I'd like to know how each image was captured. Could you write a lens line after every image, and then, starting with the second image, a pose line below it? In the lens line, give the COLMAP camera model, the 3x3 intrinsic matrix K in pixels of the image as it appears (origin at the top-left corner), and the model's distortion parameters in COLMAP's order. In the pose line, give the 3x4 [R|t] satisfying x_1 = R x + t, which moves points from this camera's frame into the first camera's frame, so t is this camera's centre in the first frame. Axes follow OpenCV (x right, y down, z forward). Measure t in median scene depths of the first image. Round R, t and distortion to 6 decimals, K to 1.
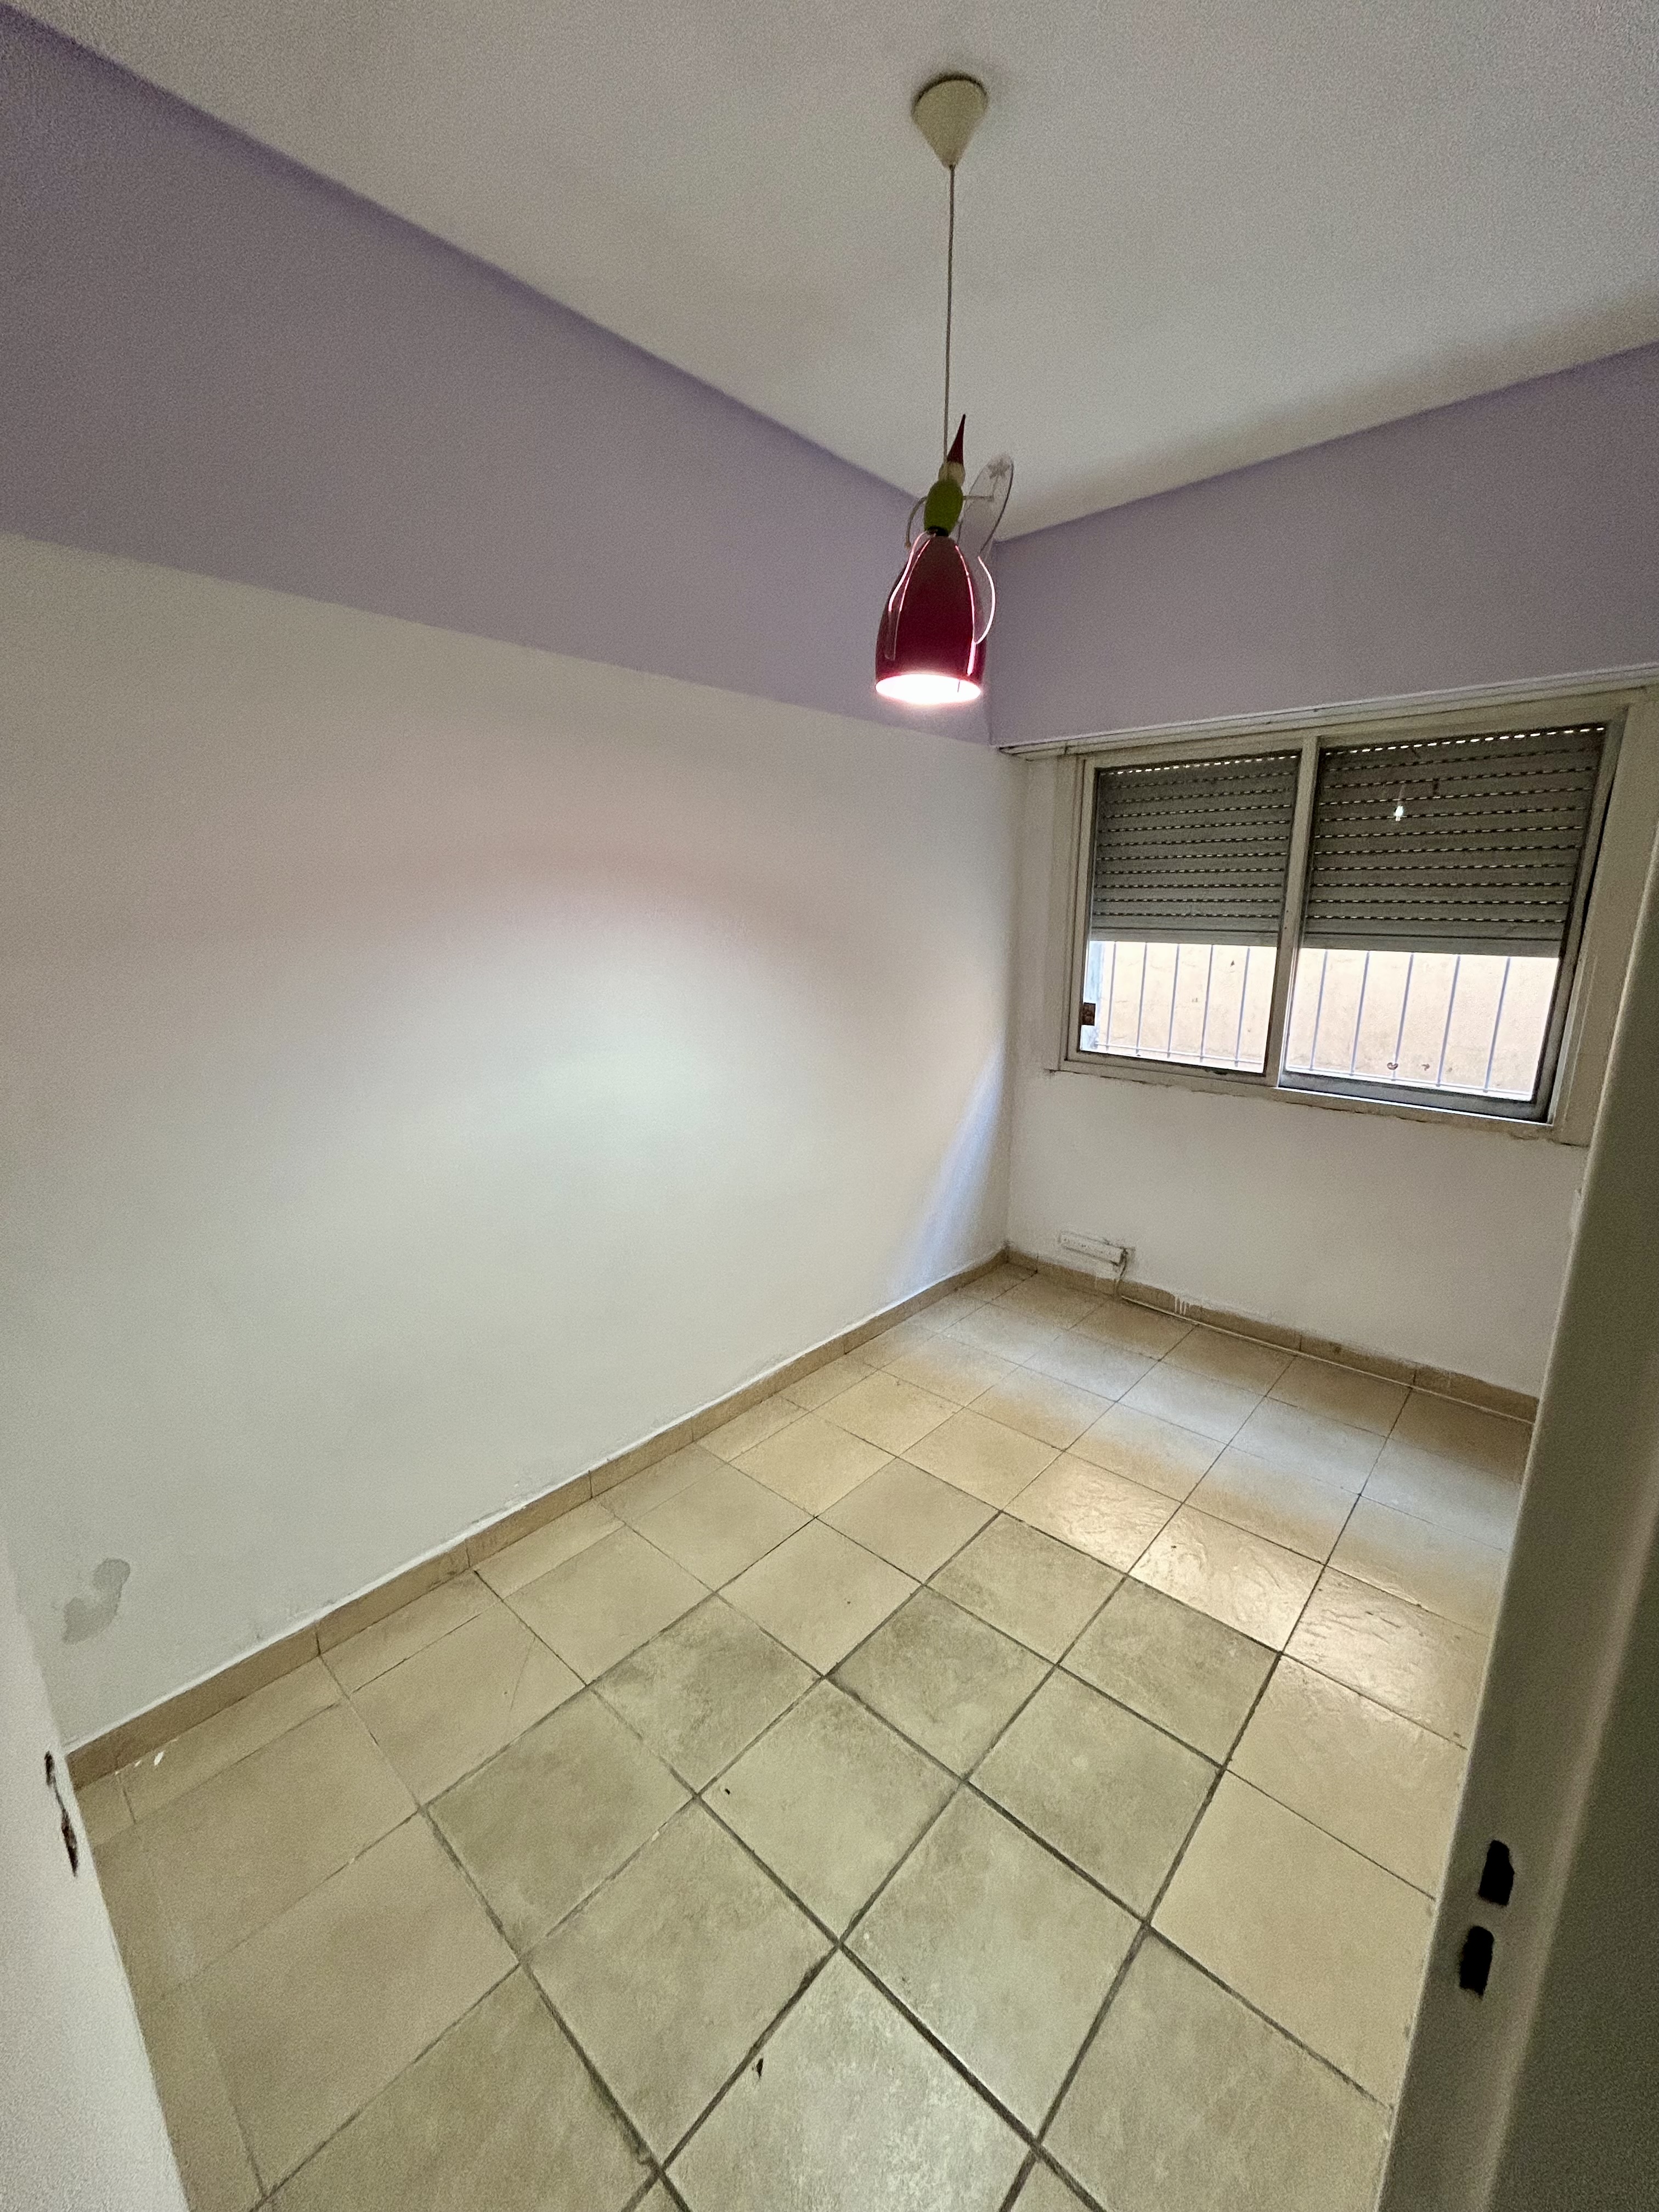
lens RADIAL K [[885.7, 0, 826.0], [0, 885.7, 1107.1], [0, 0, 1]] dist [-0.012875, 0.003729]
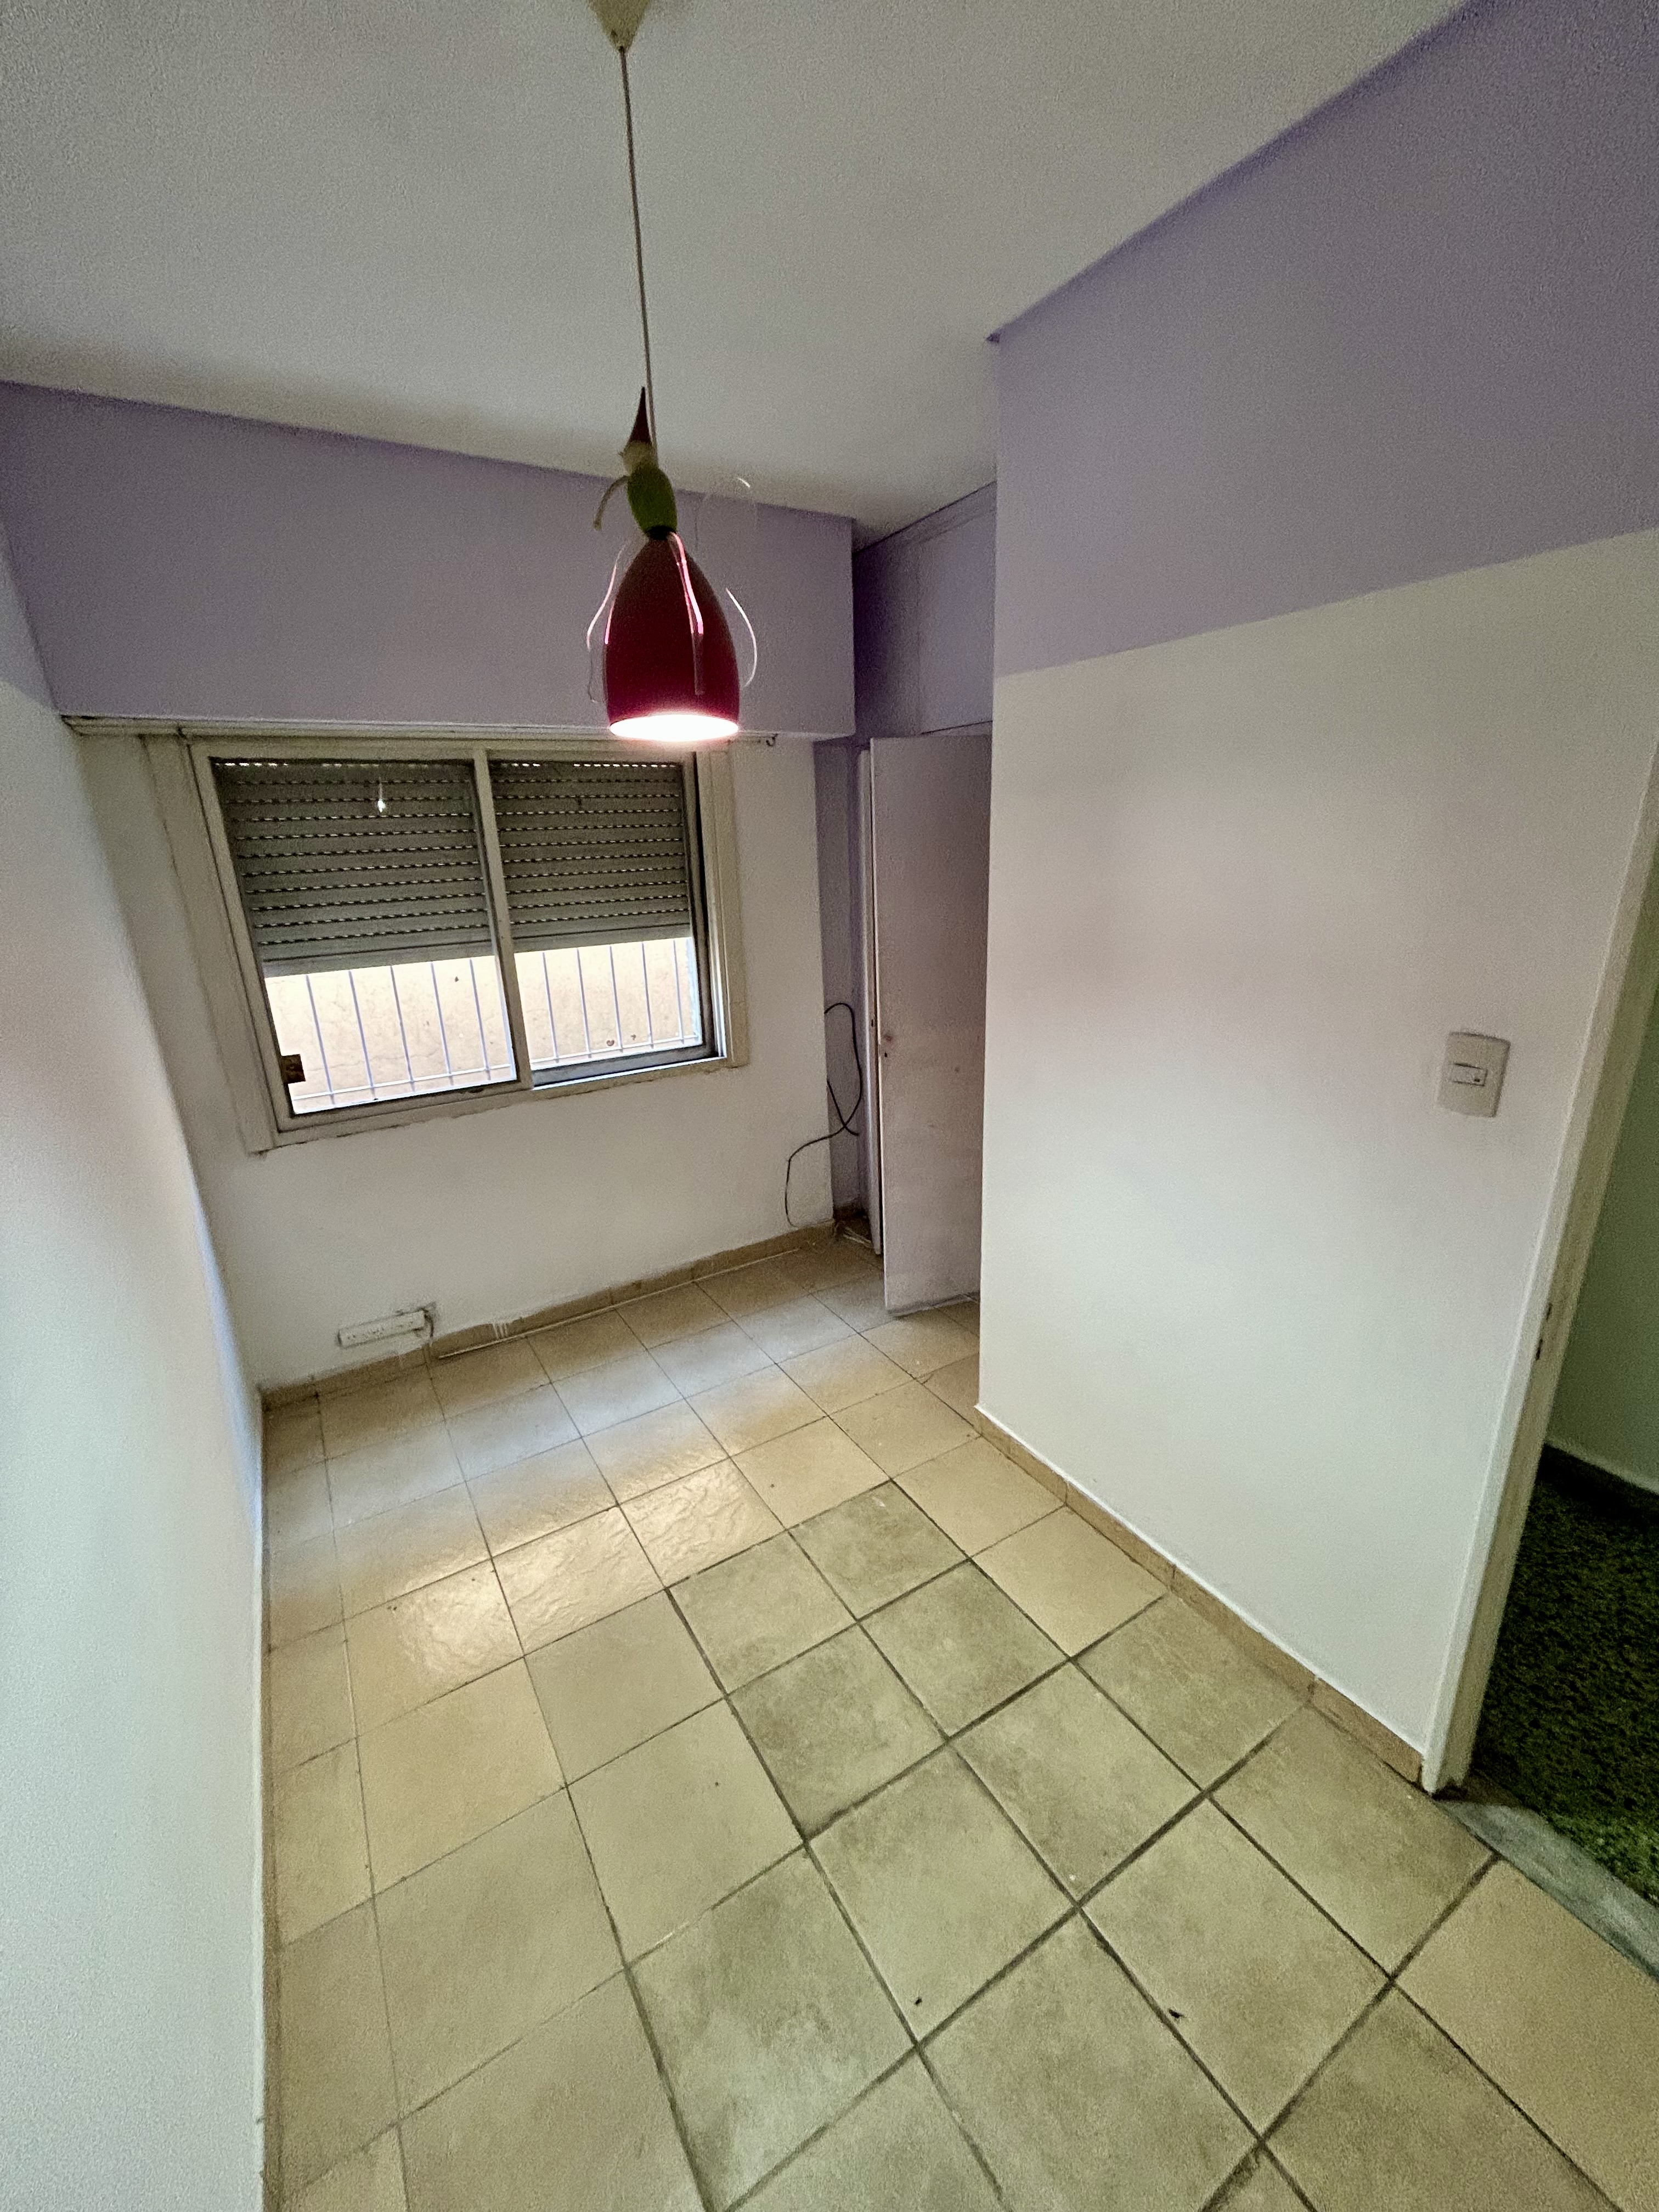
lens RADIAL K [[885.7, 0, 826.0], [0, 885.7, 1107.1], [0, 0, 1]] dist [-0.012875, 0.003729]
pose [[0.275717, -0.293631, 0.915293, -0.375411], [0.256881, 0.940078, 0.224200, -0.154898], [-0.926279, 0.173305, 0.334624, 0.355035]]
